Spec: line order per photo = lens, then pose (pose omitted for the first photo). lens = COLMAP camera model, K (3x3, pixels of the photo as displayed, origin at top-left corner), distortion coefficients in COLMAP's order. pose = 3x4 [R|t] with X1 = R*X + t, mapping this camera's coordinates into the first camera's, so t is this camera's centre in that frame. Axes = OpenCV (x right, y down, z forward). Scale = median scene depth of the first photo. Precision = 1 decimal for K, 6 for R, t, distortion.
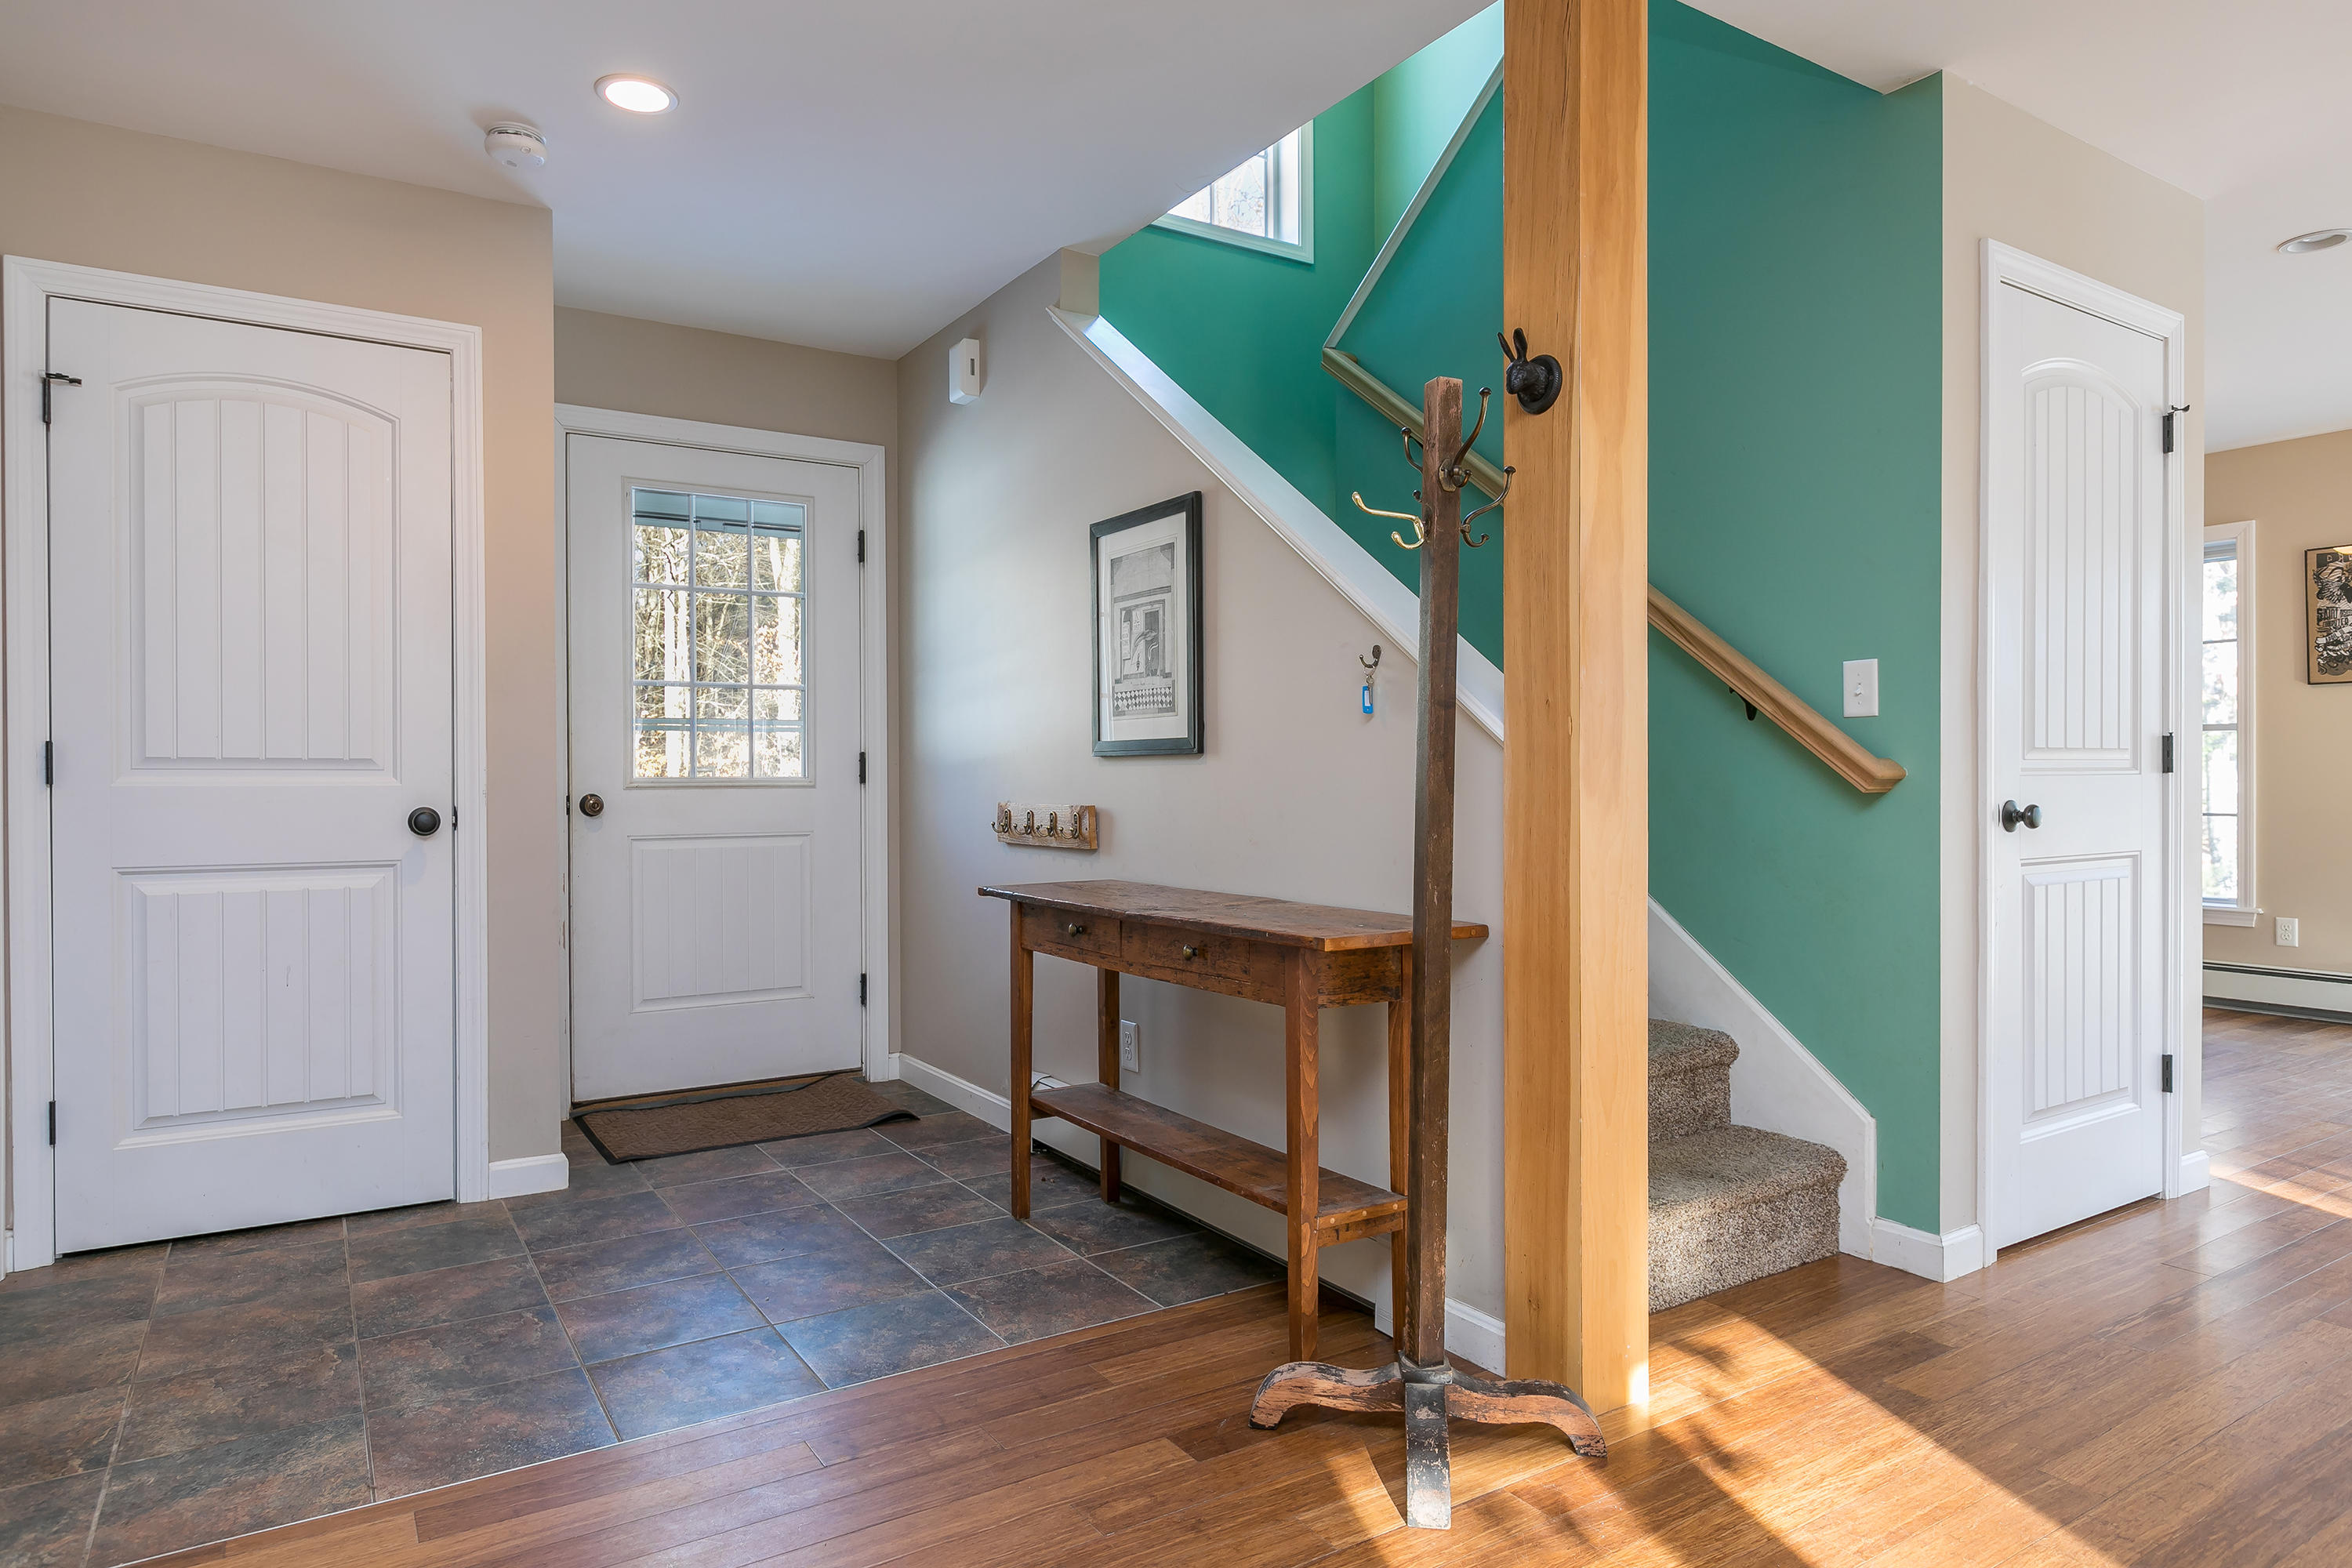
lens RADIAL K [[1290.1, 0, 1176.0], [0, 1290.1, 784.0], [0, 0, 1]] dist [-0.000211, -0.001824]
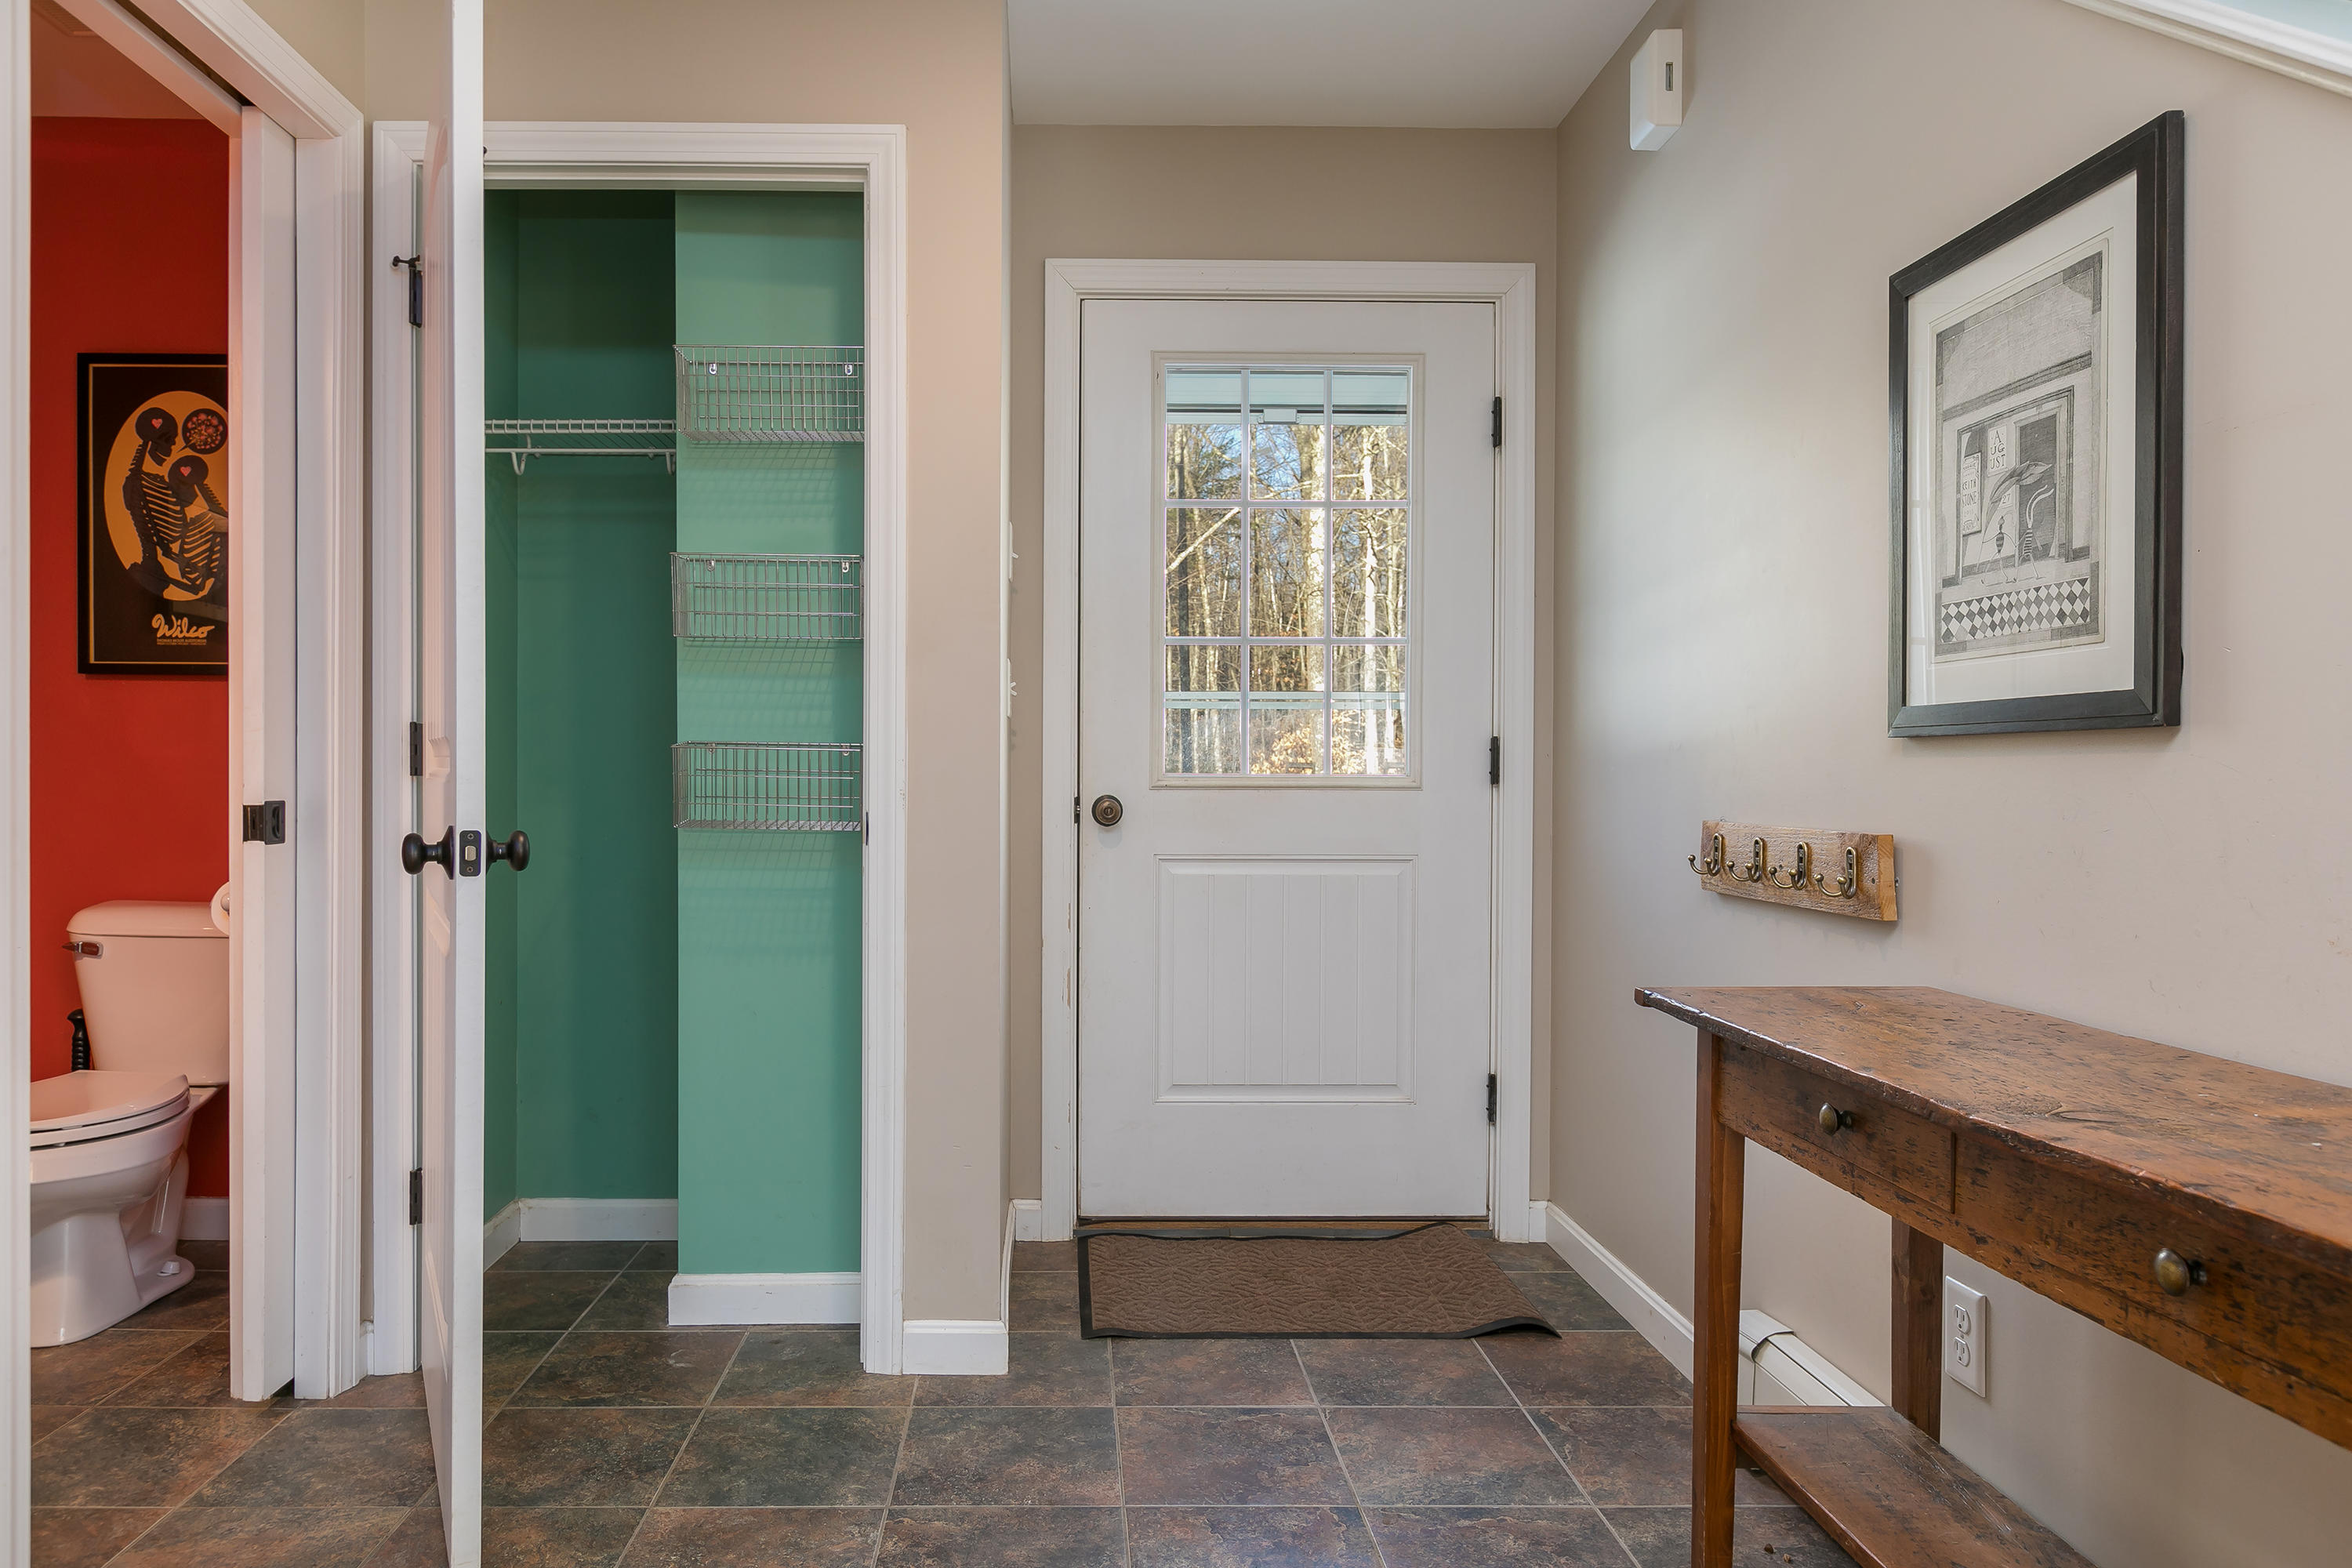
lens RADIAL K [[1471.3, 0, 1101.2], [0, 1471.3, 792.0], [0, 0, 1]] dist [-0.000203, -0.000563]
pose [[0.846610, 0.014256, -0.532023, -0.019725], [-0.010814, 0.999896, 0.009585, -0.002366], [0.532104, -0.002361, 0.846676, 0.362412]]
